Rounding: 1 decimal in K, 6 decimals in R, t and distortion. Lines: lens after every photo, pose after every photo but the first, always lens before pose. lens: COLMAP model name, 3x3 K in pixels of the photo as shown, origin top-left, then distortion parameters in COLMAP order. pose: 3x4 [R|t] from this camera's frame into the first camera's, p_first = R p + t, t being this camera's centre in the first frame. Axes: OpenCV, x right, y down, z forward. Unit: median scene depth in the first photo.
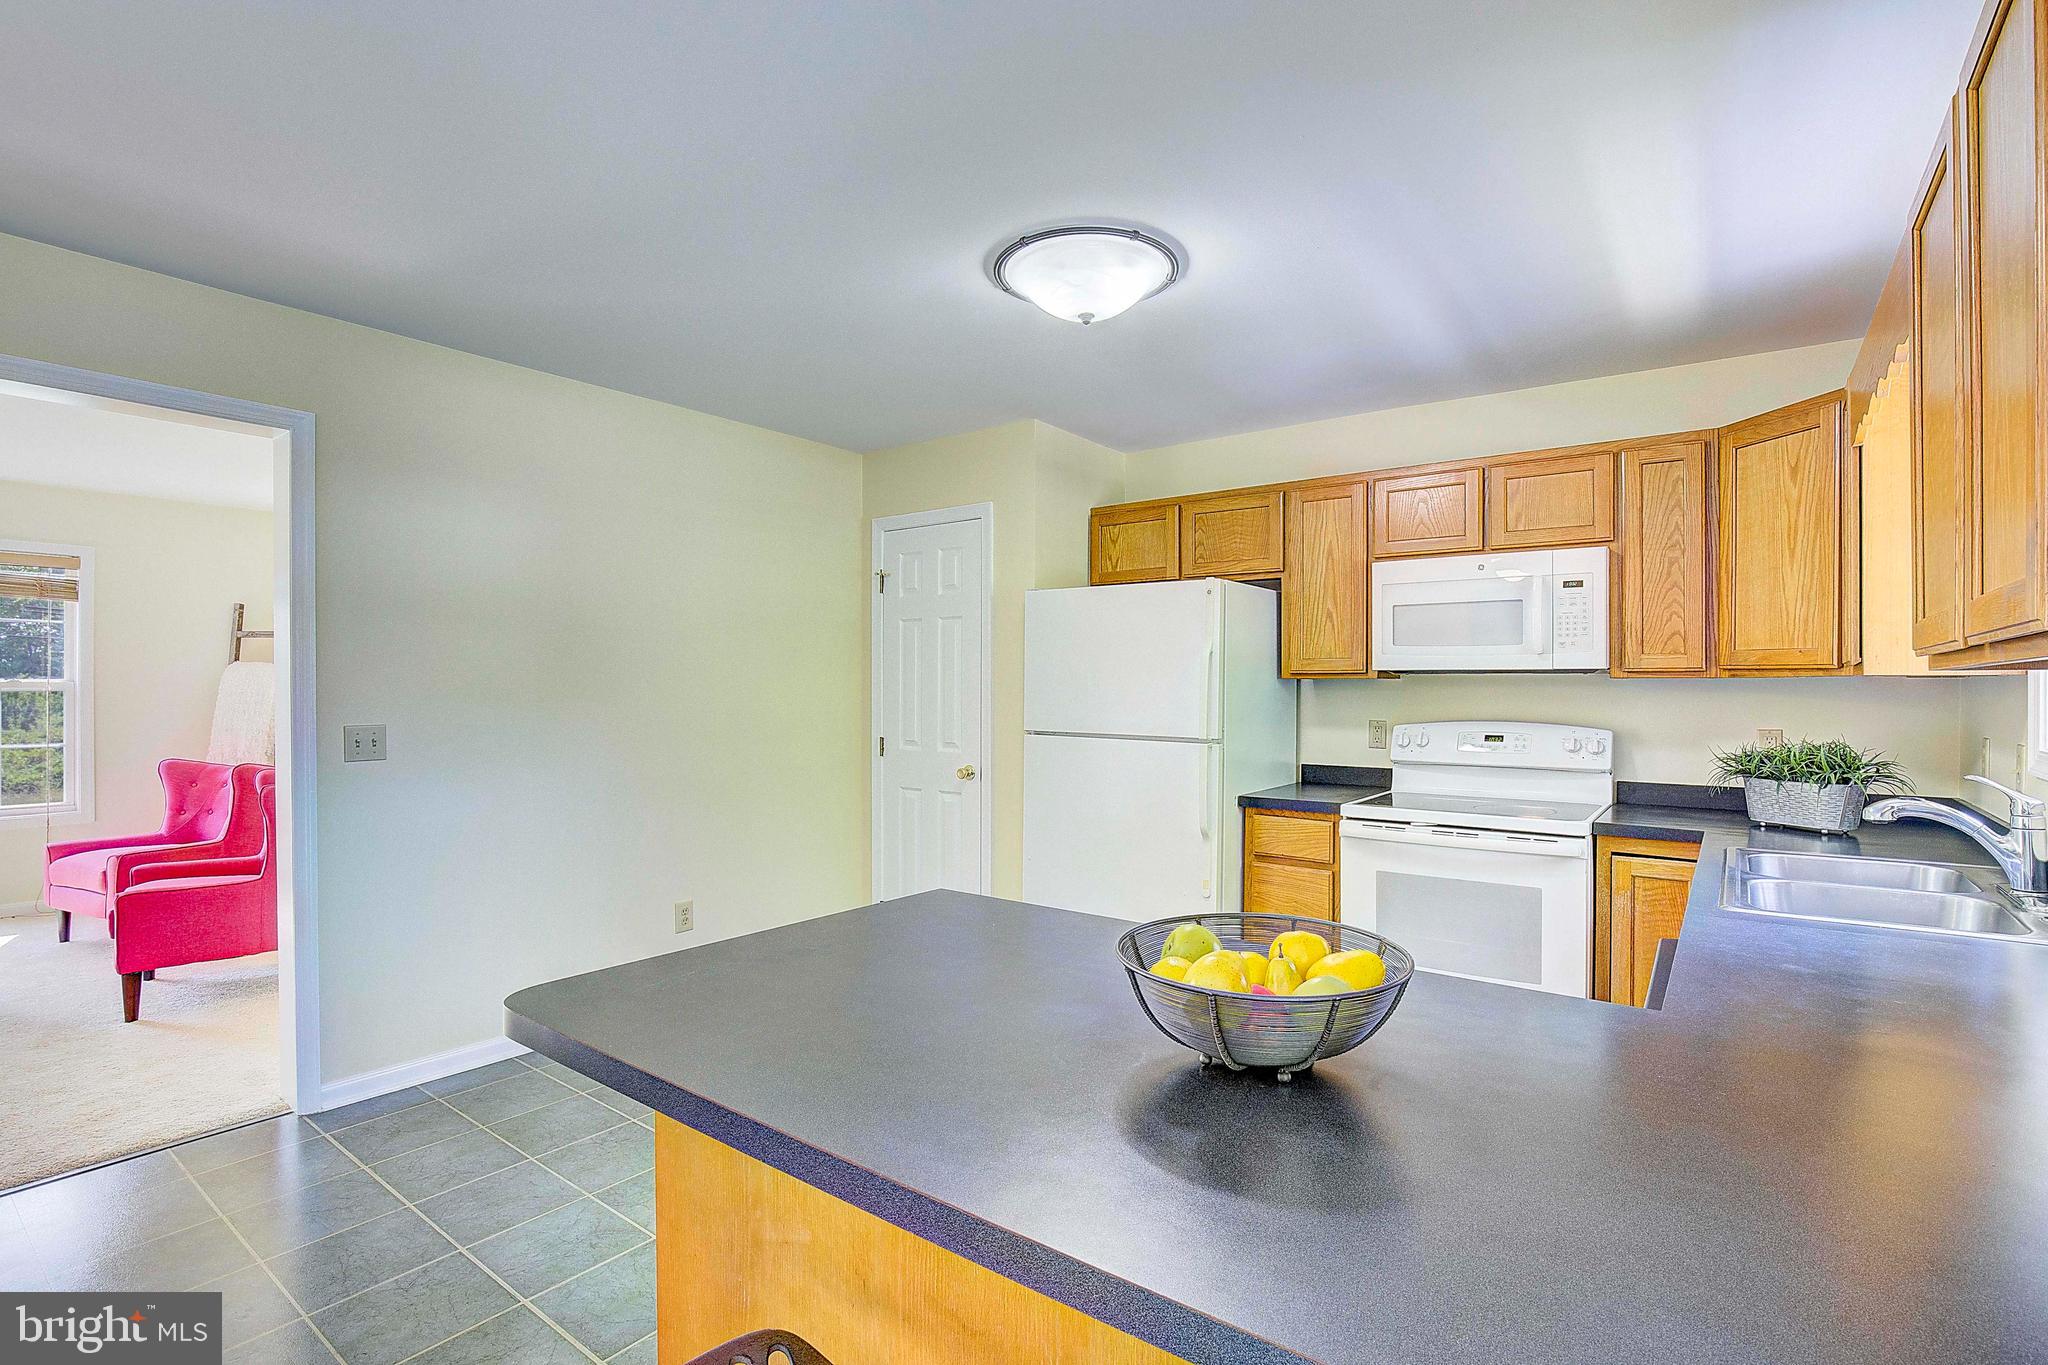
lens RADIAL K [[945.9, 0, 1028.7], [0, 945.9, 685.4], [0, 0, 1]] dist [-0.042517, 0.008843]
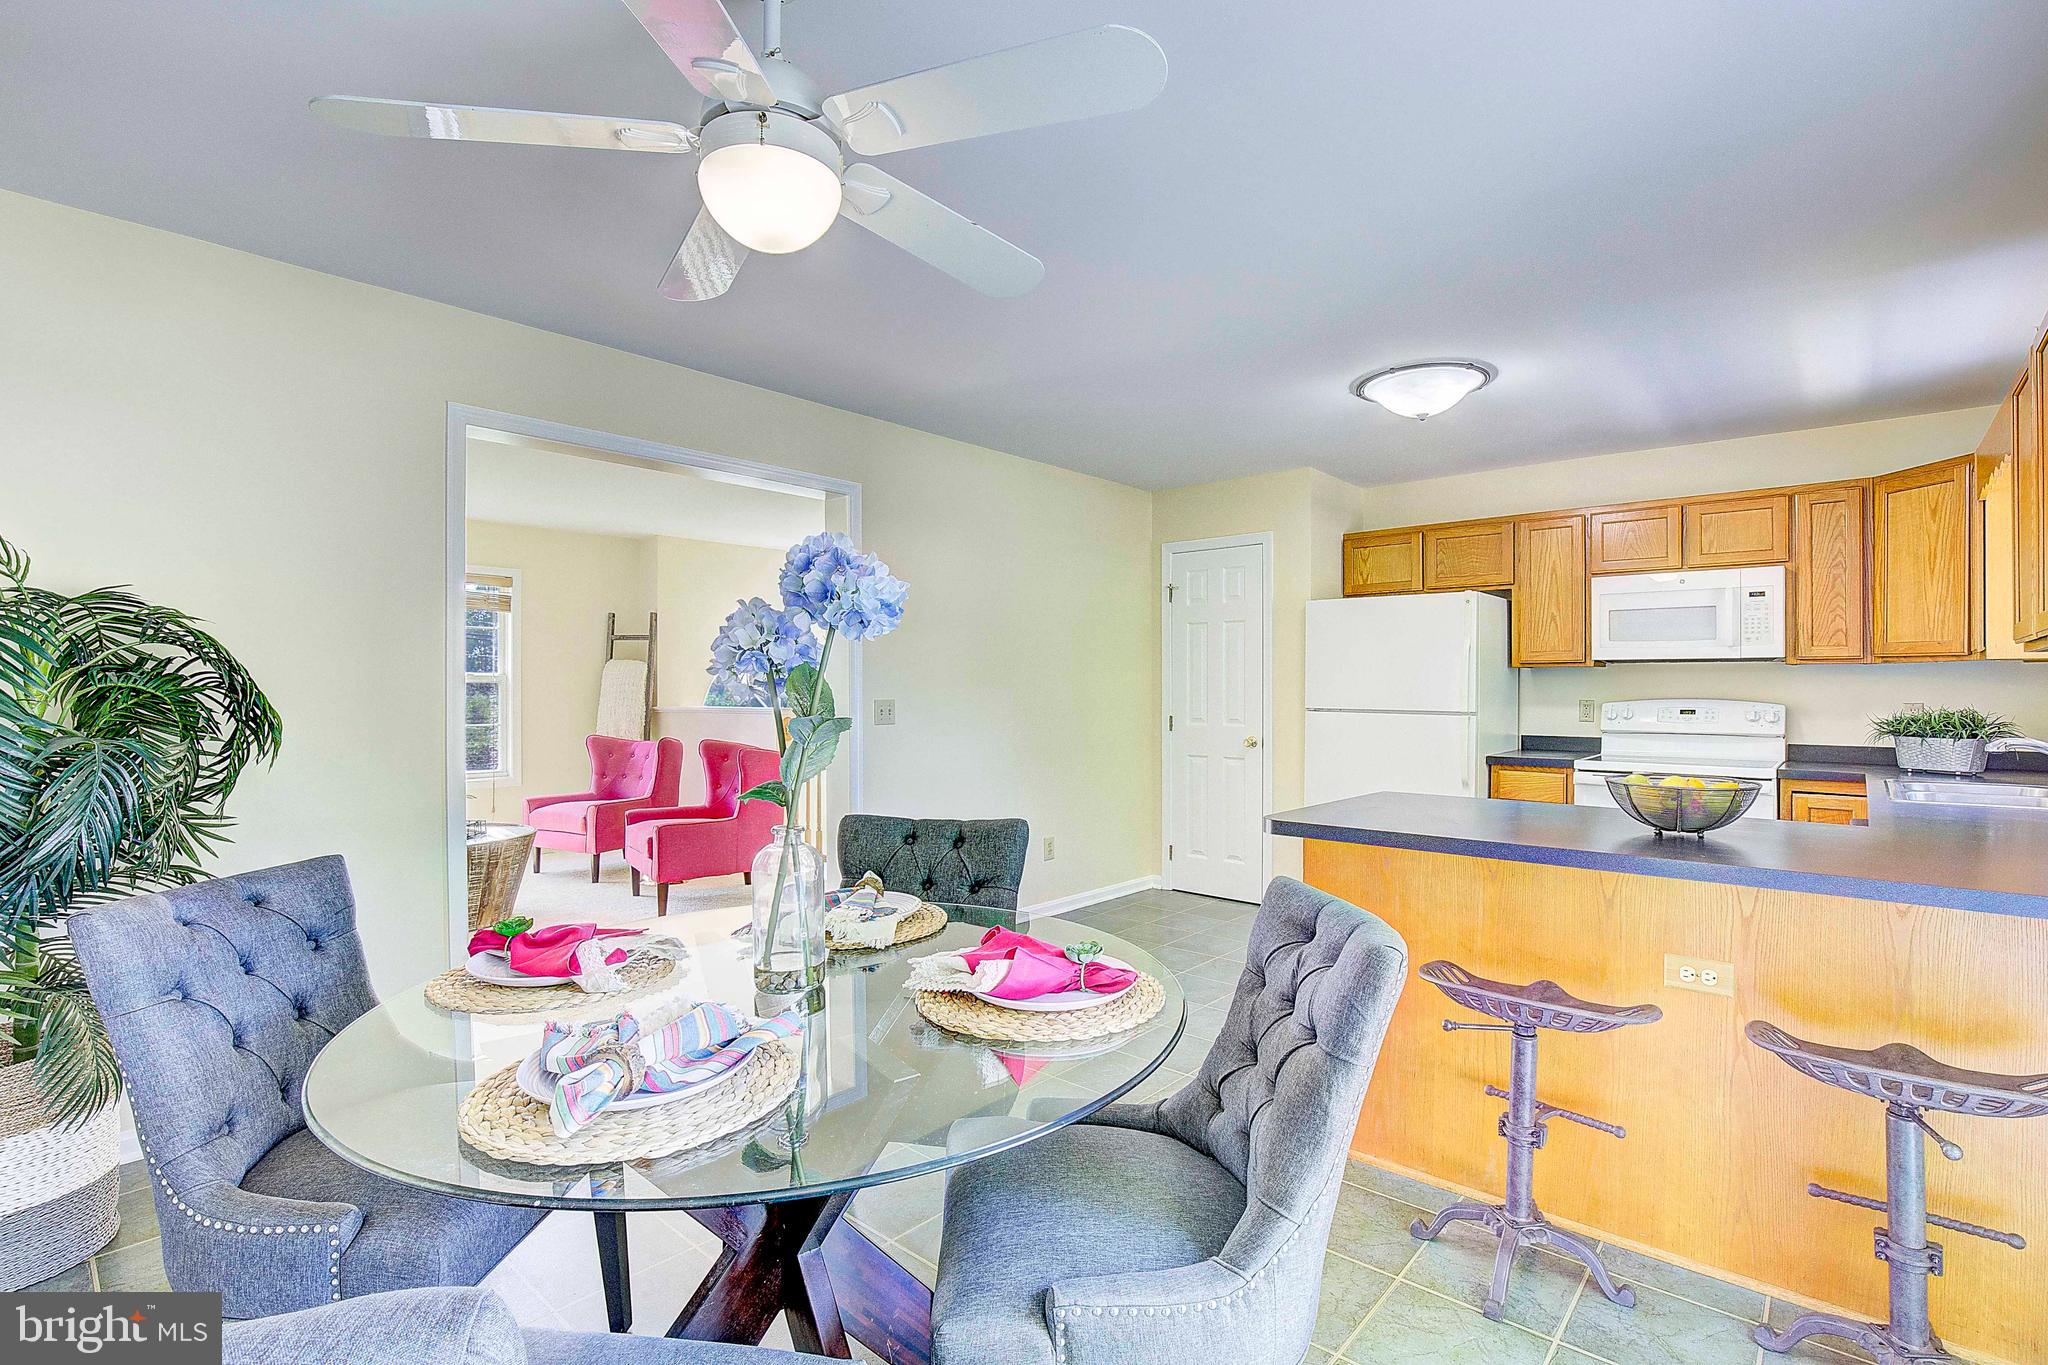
lens RADIAL K [[945.9, 0, 1034.7], [0, 945.9, 685.0], [0, 0, 1]] dist [-0.042517, 0.008843]
pose [[0.997131, -0.003214, -0.075631, -0.330876], [0.003277, 0.999994, 0.000718, 0.016392], [0.075628, -0.000964, 0.997136, -0.378211]]
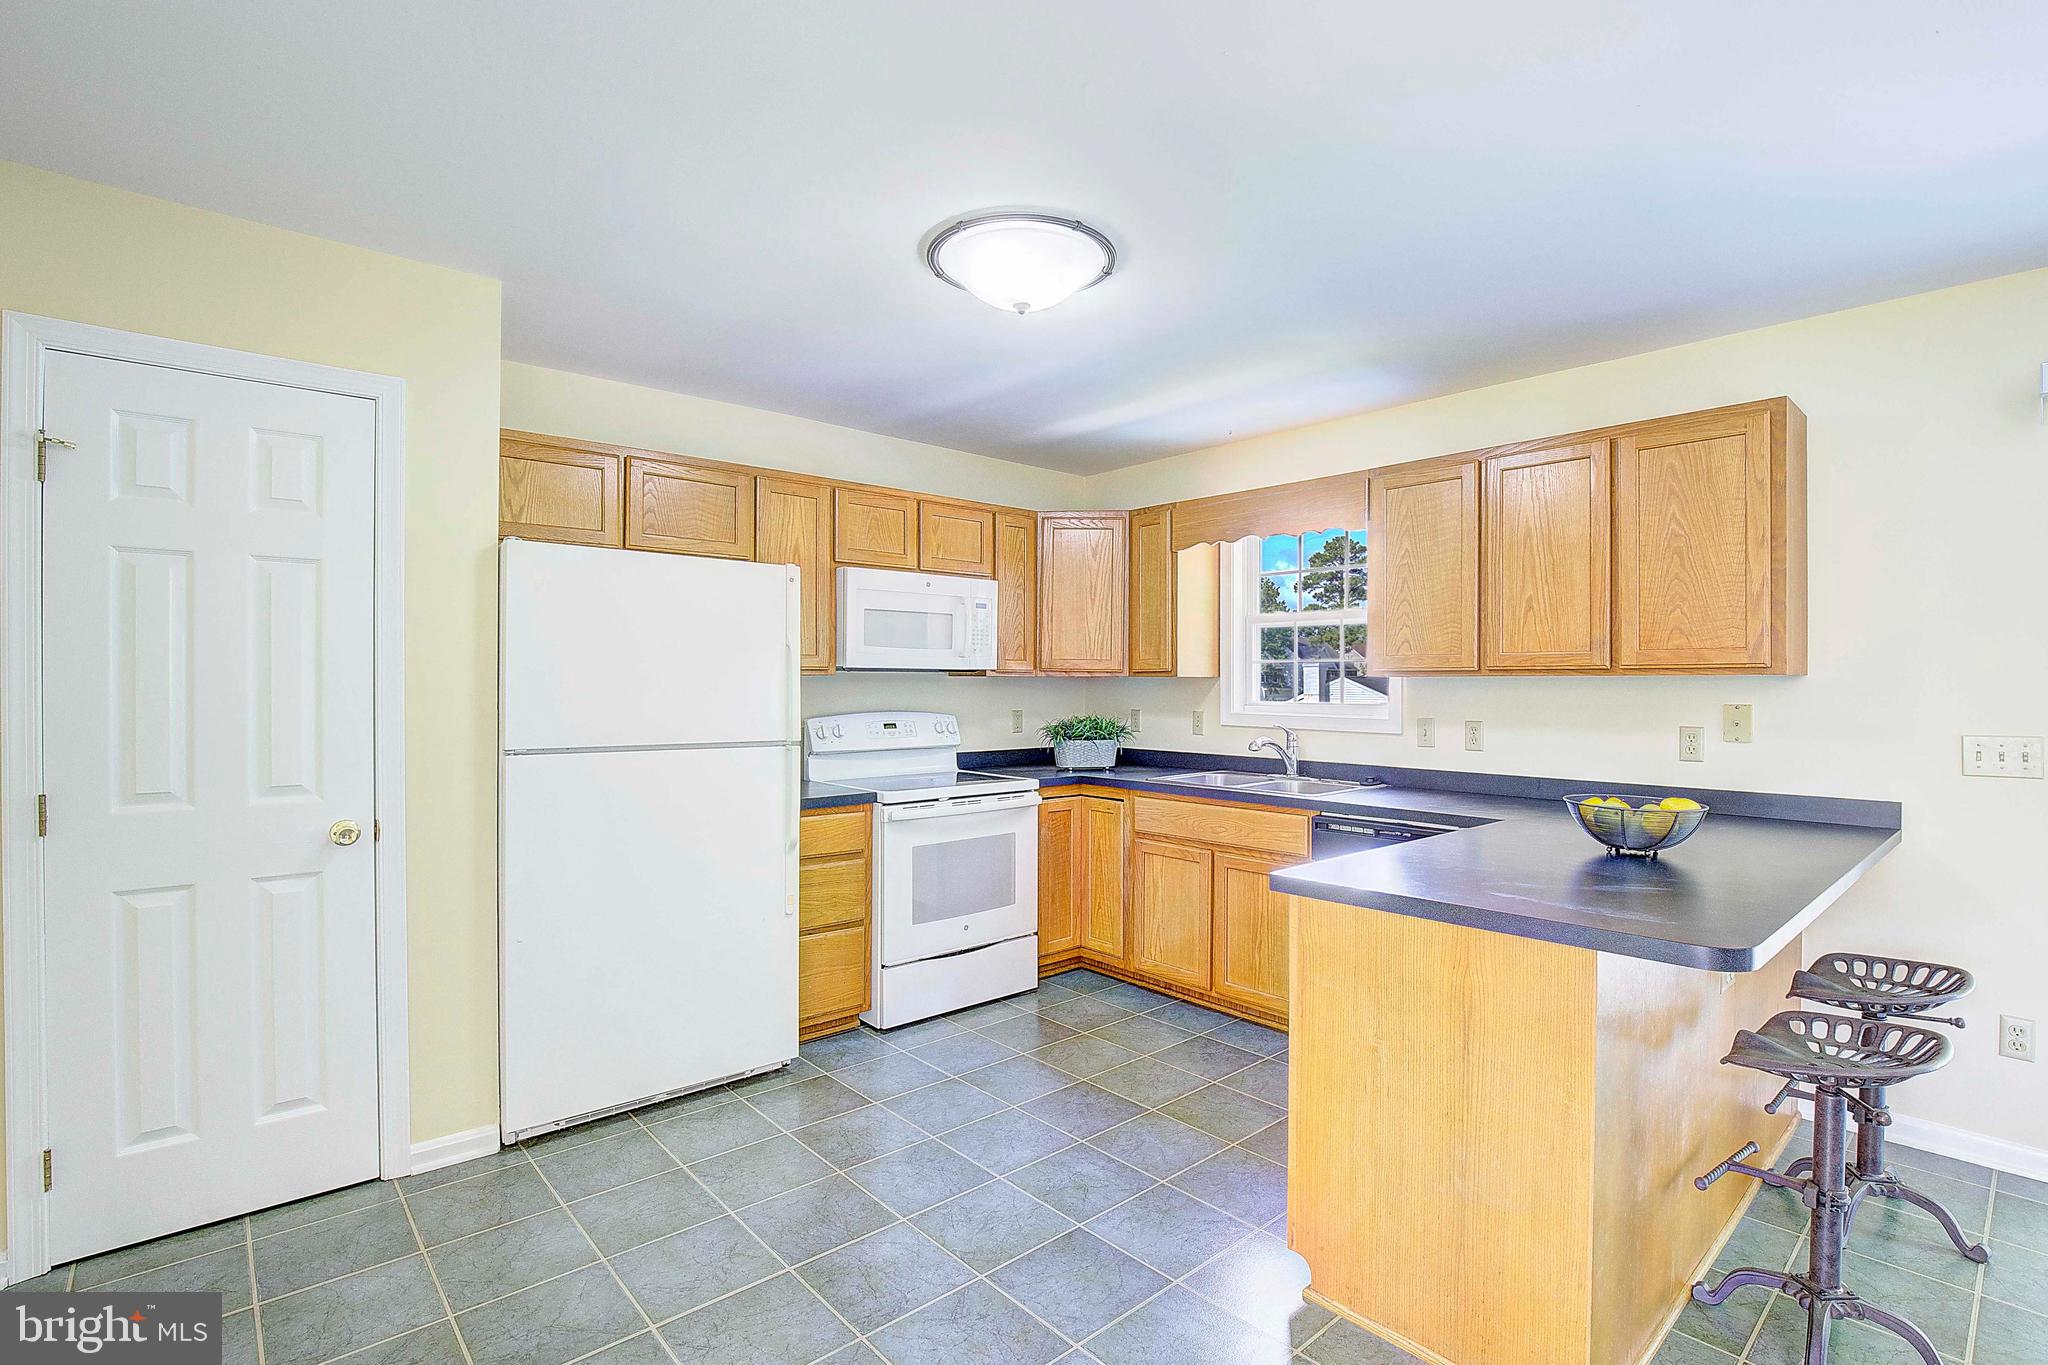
lens RADIAL K [[945.9, 0, 1070.9], [0, 945.9, 678.1], [0, 0, 1]] dist [-0.042517, 0.008843]
pose [[0.179190, 0.002244, 0.983812, -0.689022], [0.000296, 0.999997, -0.002334, -0.001533], [-0.983814, 0.000710, 0.179189, 0.597874]]
